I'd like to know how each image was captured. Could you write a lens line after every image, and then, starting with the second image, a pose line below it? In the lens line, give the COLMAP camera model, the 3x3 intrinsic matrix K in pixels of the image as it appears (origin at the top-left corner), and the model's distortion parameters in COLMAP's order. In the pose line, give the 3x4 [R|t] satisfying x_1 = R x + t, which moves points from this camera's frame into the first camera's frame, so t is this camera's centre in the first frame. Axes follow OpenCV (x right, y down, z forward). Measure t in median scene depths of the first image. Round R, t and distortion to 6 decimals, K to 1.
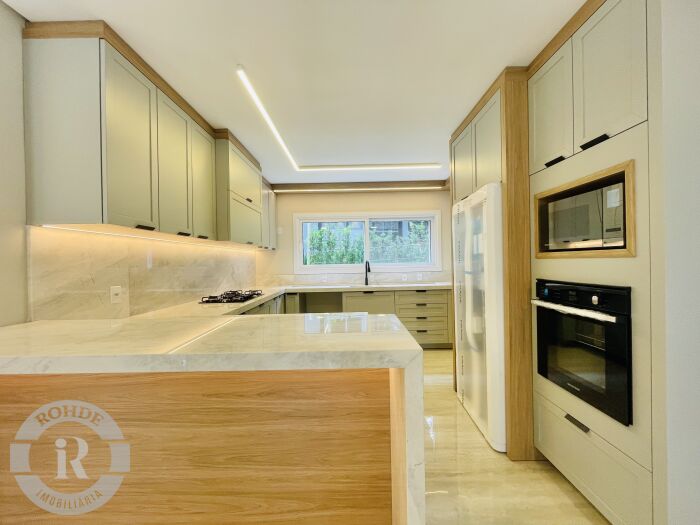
lens RADIAL K [[282.8, 0, 351.1], [0, 282.8, 261.5], [0, 0, 1]] dist [-0.005077, 0.000089]
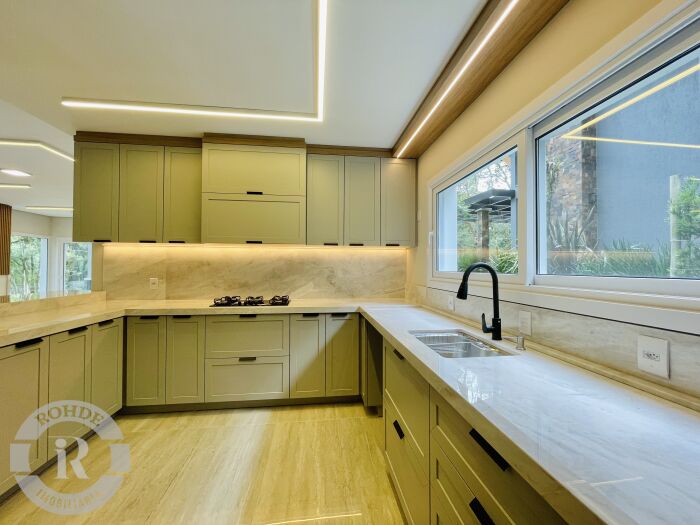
lens RADIAL K [[282.8, 0, 352.0], [0, 282.8, 262.6], [0, 0, 1]] dist [-0.005077, 0.000089]
pose [[0.129583, 0.005136, -0.991555, 0.801968], [-0.006754, 0.999968, 0.004297, -0.012828], [0.991546, 0.006140, 0.129613, 1.750258]]
